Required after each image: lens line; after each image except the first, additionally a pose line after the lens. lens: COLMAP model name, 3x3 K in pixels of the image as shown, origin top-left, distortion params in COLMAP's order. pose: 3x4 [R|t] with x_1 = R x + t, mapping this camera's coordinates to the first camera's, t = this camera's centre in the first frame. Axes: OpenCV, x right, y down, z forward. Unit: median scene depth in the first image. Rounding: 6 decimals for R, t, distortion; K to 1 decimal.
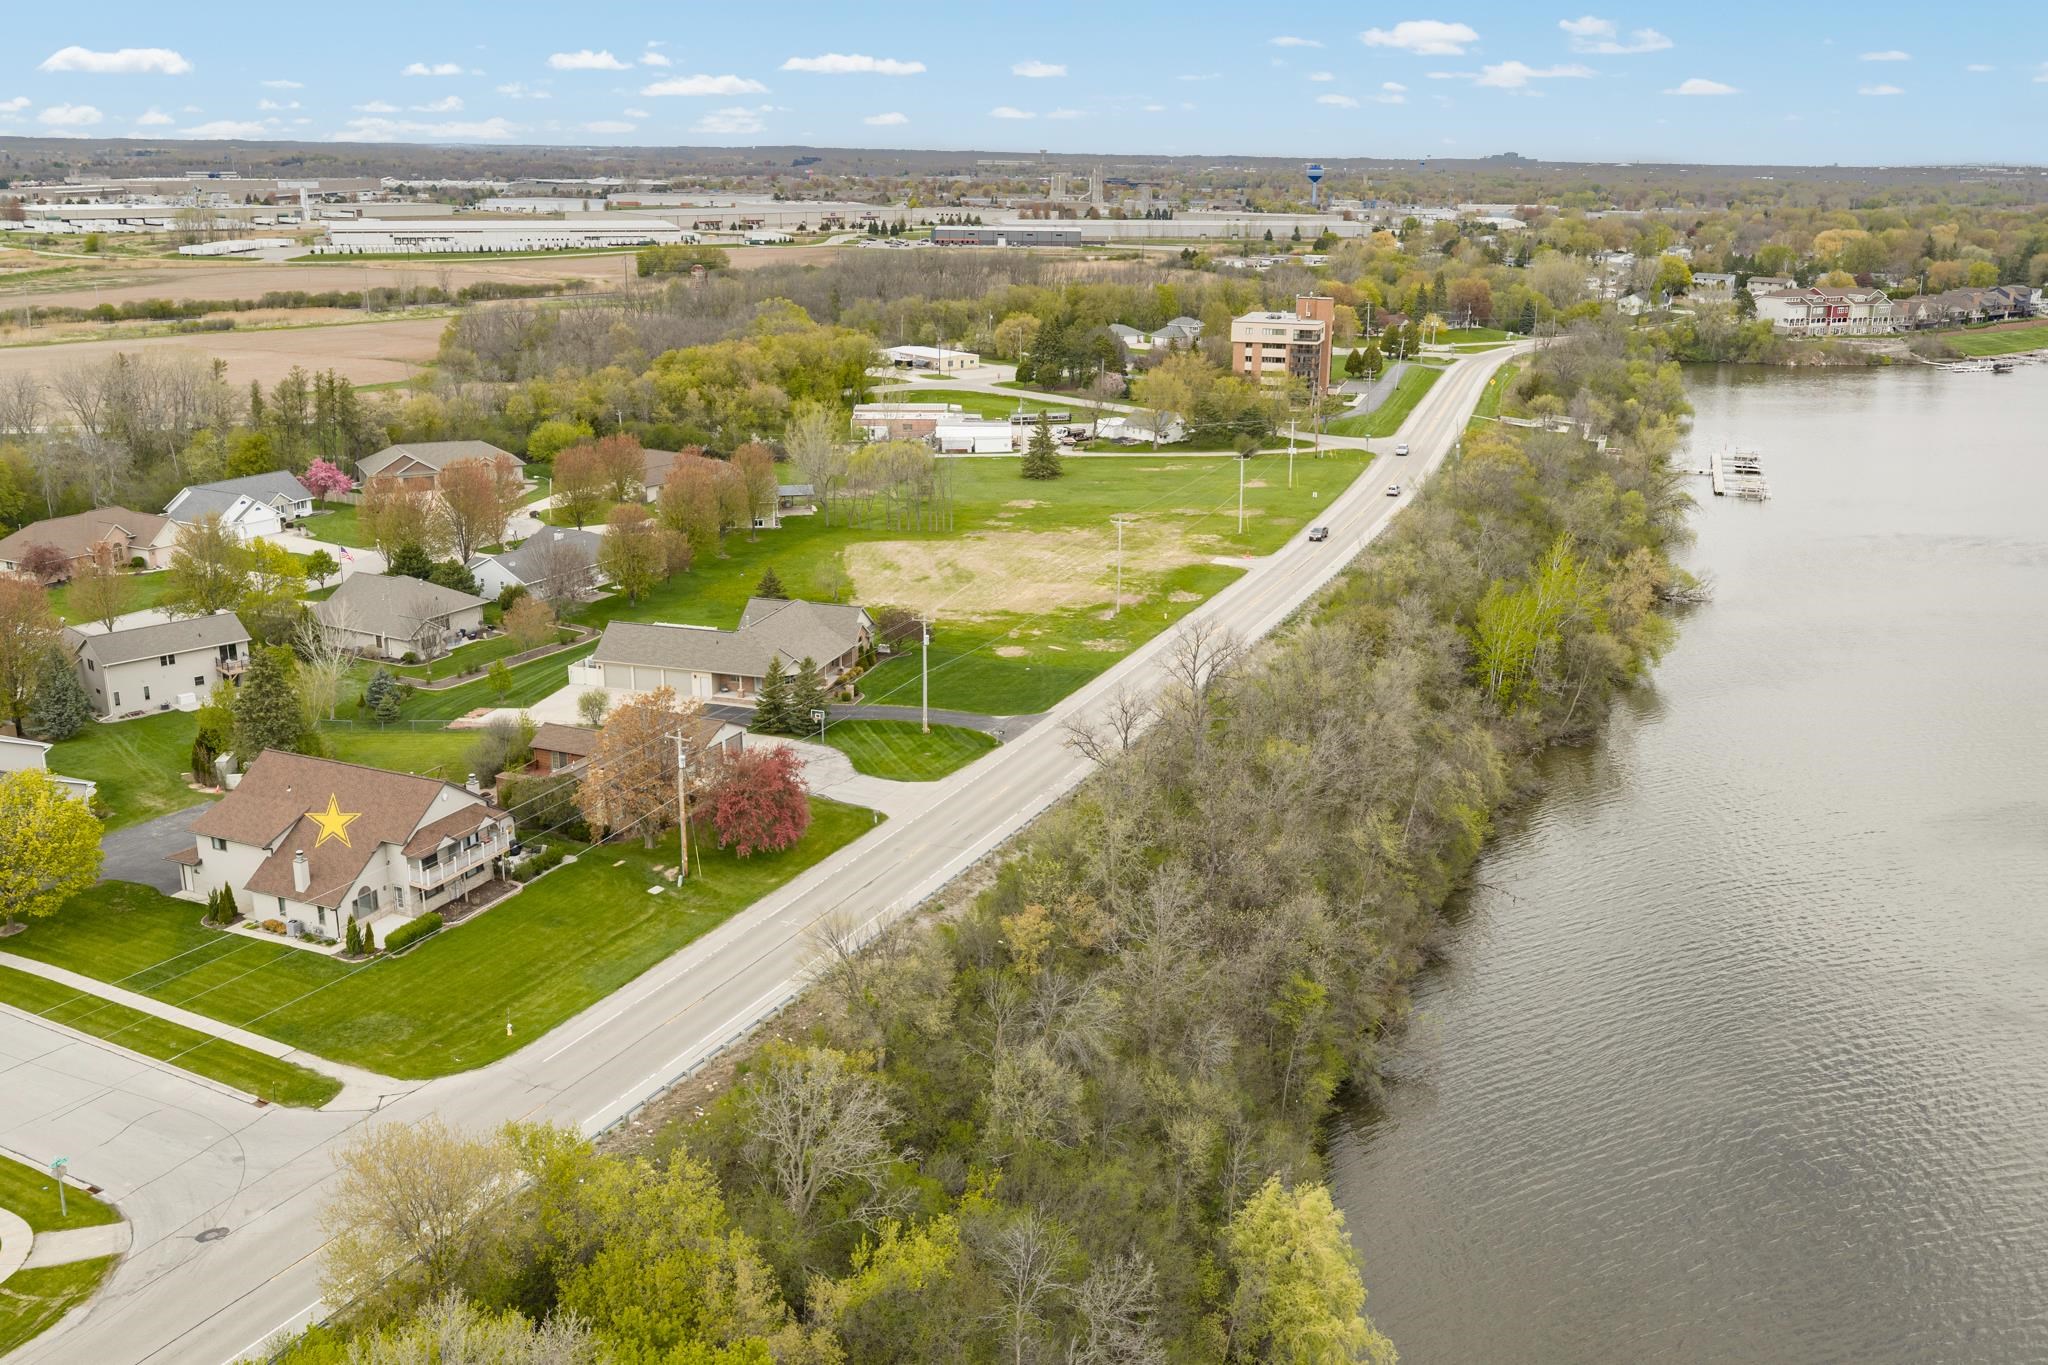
lens RADIAL K [[1769.4, 0, 1024.0], [0, 1769.4, 682.5], [0, 0, 1]] dist [0.020630, -0.049511]
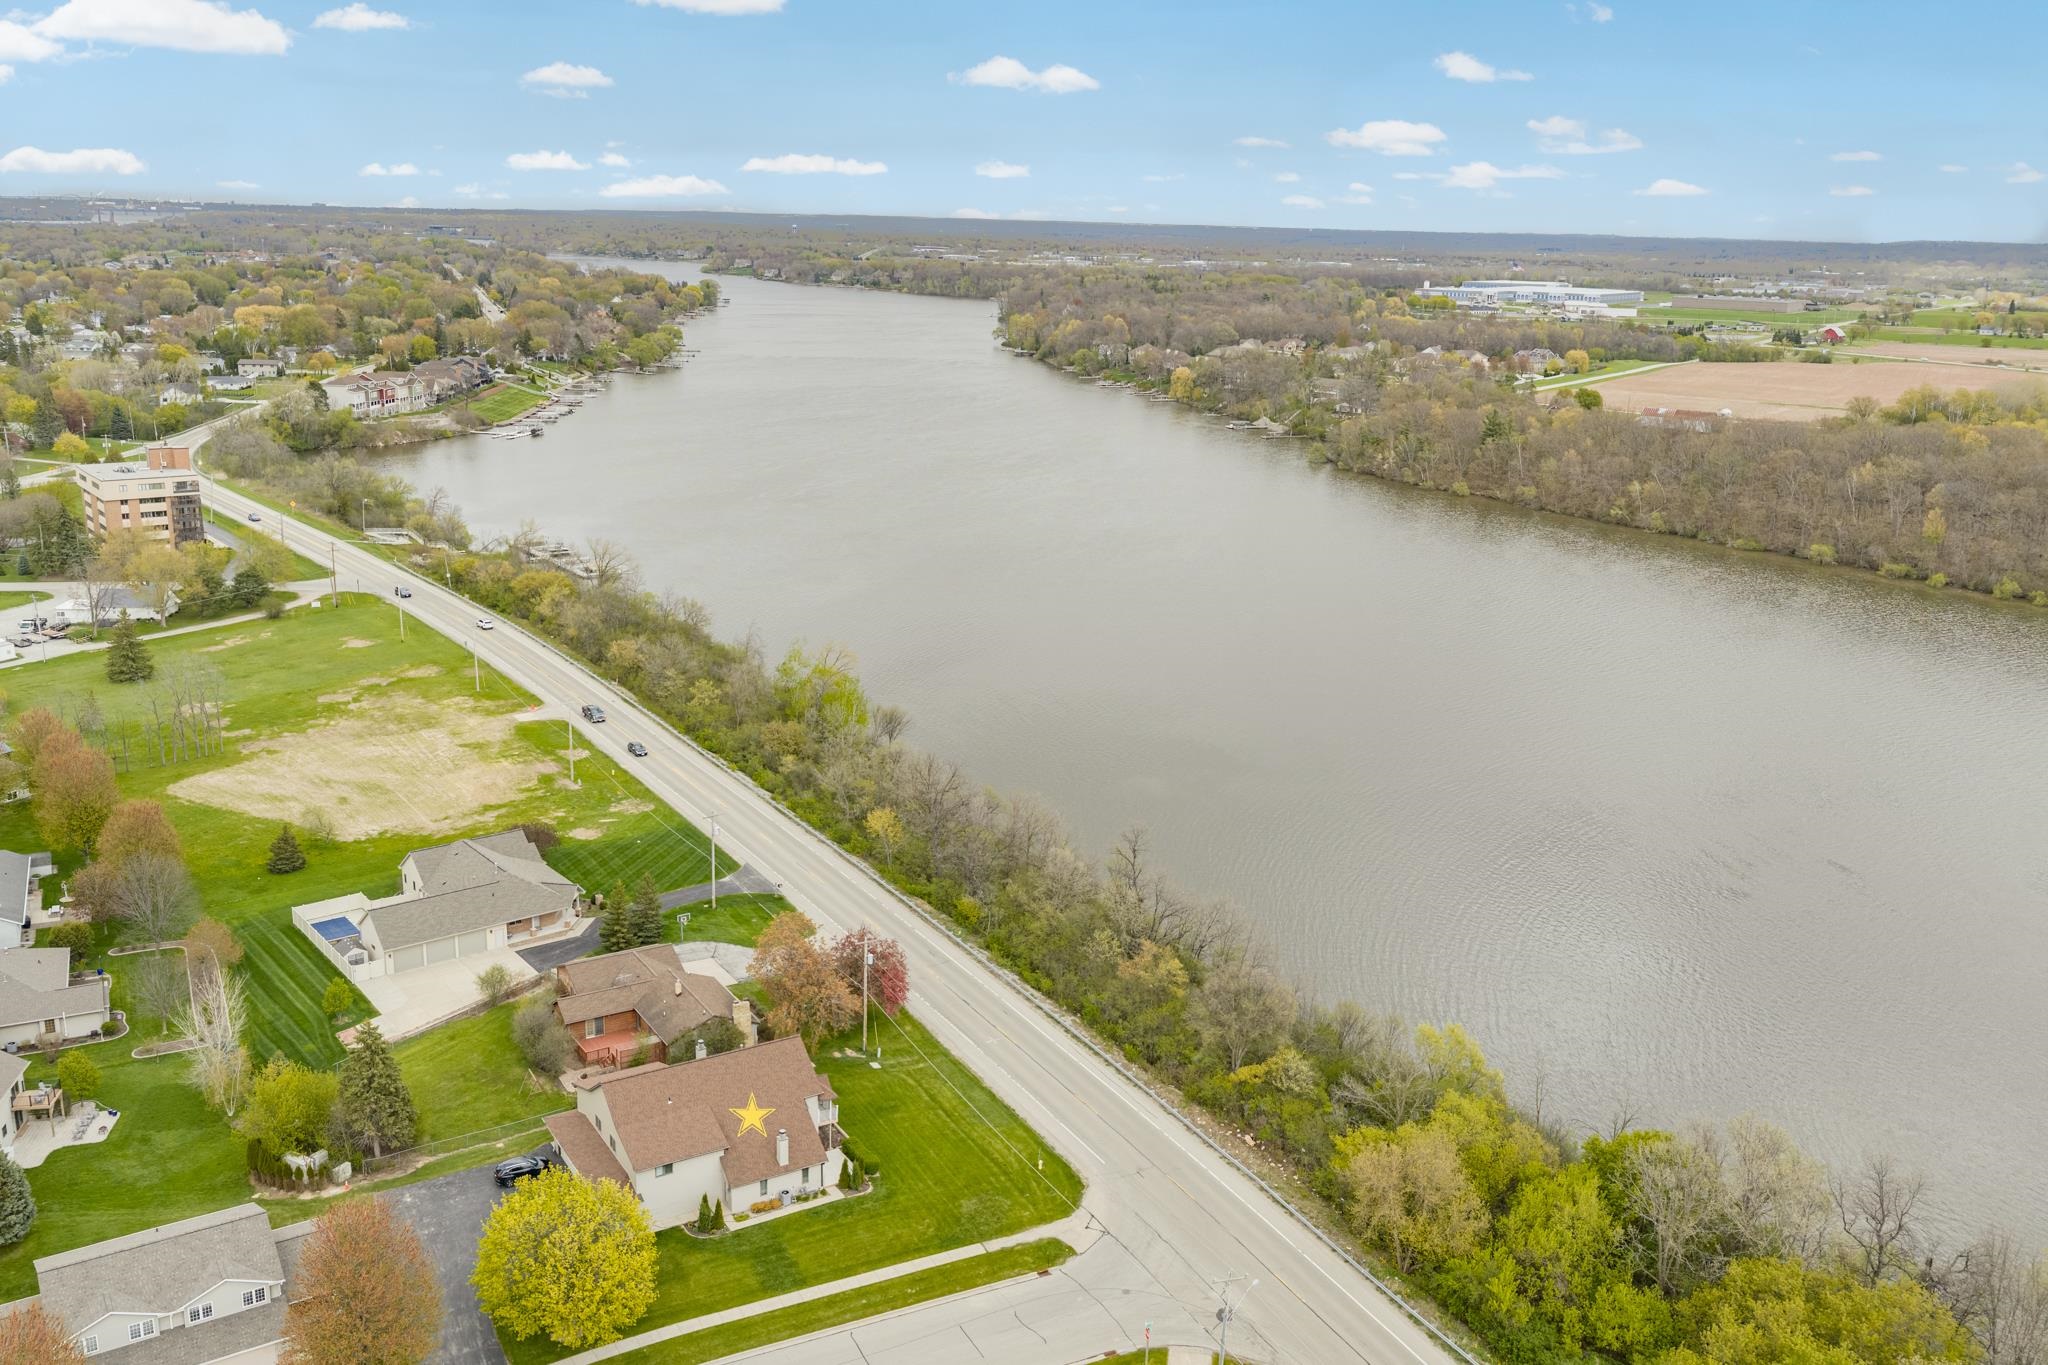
lens RADIAL K [[1717.8, 0, 1024.0], [0, 1717.8, 682.5], [0, 0, 1]] dist [0.013844, -0.032977]
pose [[0.570475, -0.207721, 0.794613, -0.611629], [0.214724, 0.971560, 0.099821, -0.140720], [-0.792750, 0.113677, 0.598853, 0.096250]]
